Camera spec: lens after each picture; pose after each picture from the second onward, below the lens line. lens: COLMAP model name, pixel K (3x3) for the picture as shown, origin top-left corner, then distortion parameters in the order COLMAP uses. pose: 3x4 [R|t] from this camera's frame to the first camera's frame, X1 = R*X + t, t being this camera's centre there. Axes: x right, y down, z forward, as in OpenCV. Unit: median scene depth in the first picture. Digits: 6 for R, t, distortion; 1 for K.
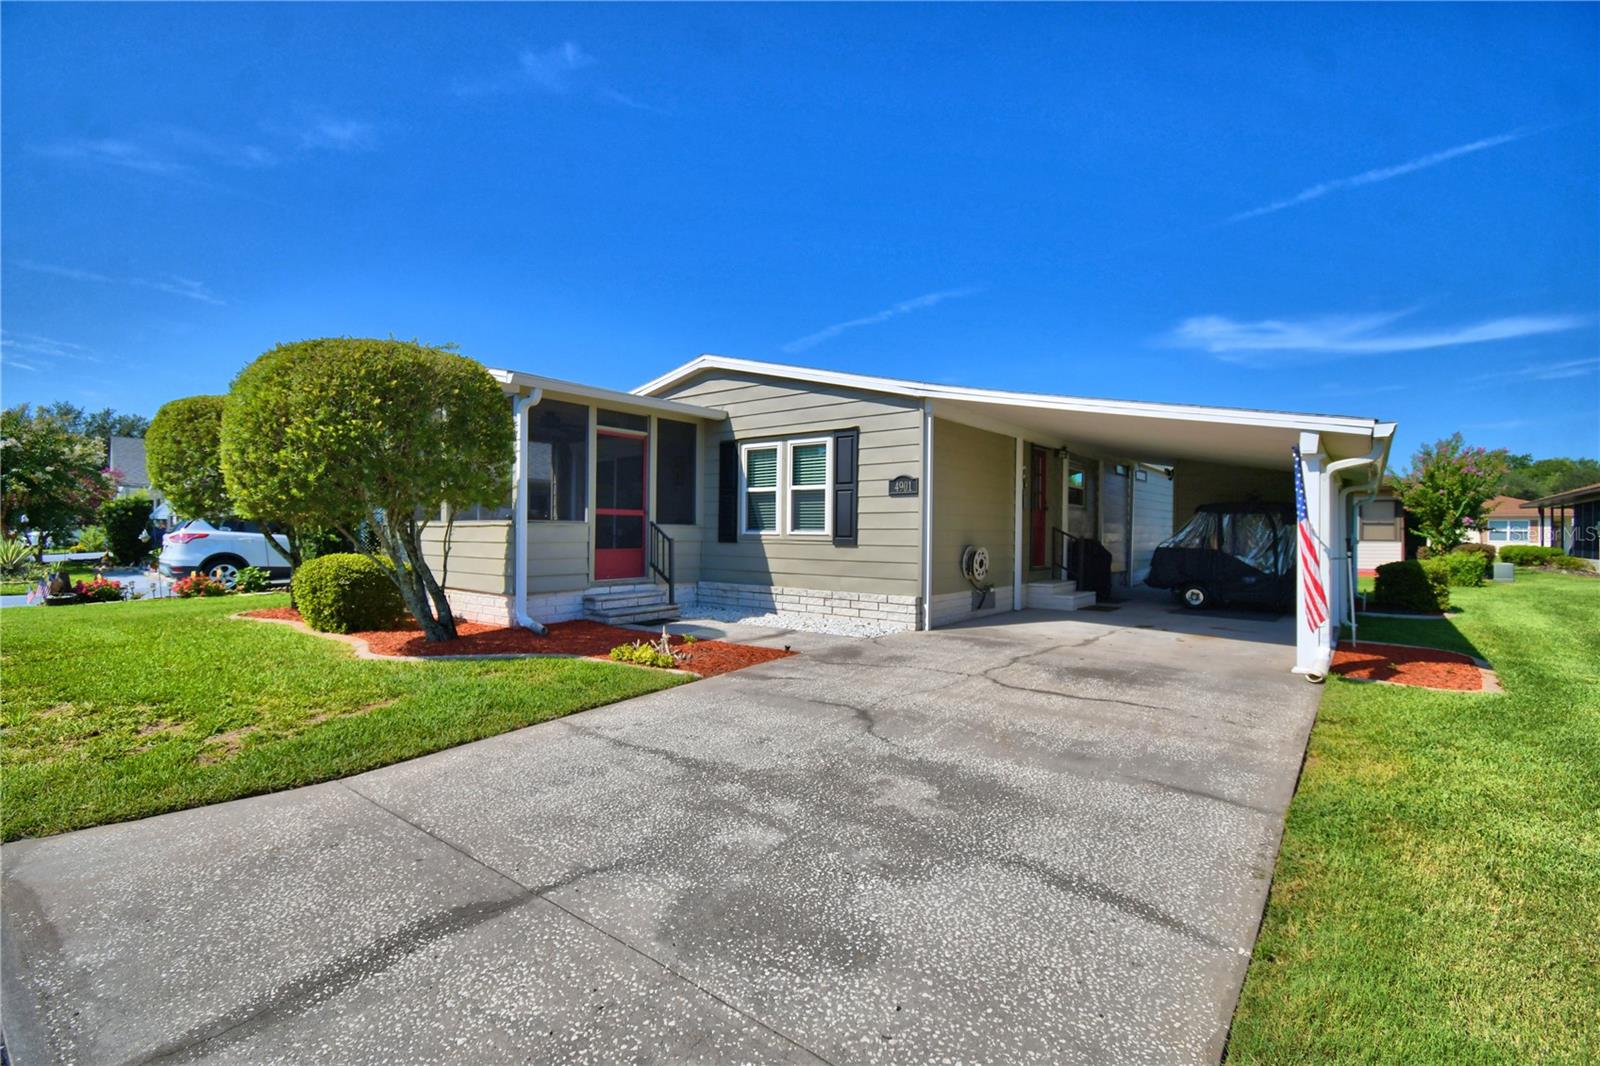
lens RADIAL K [[701.3, 0, 793.5], [0, 701.3, 537.9], [0, 0, 1]] dist [0.021851, -0.020148]
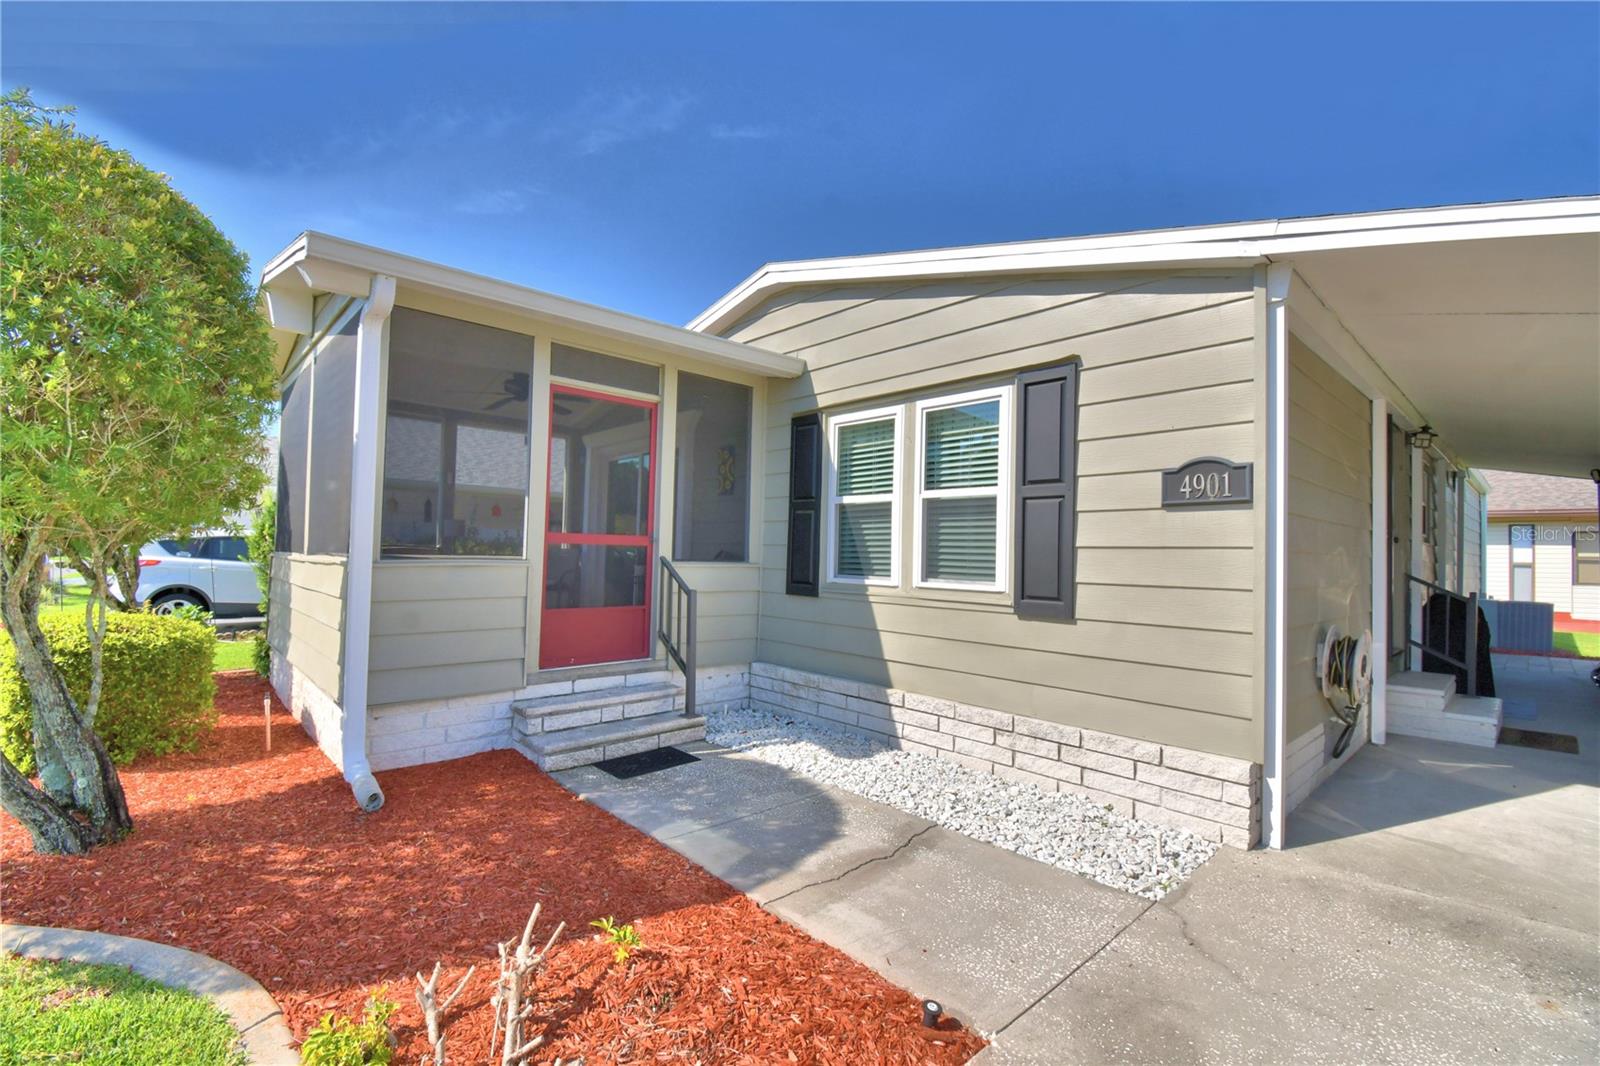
lens RADIAL K [[701.3, 0, 793.5], [0, 701.3, 537.9], [0, 0, 1]] dist [0.021851, -0.020148]
pose [[0.987169, 0.009291, -0.159408, -0.014103], [-0.014936, 0.999302, -0.034251, -0.021508], [0.158979, 0.036192, 0.986618, 0.490065]]
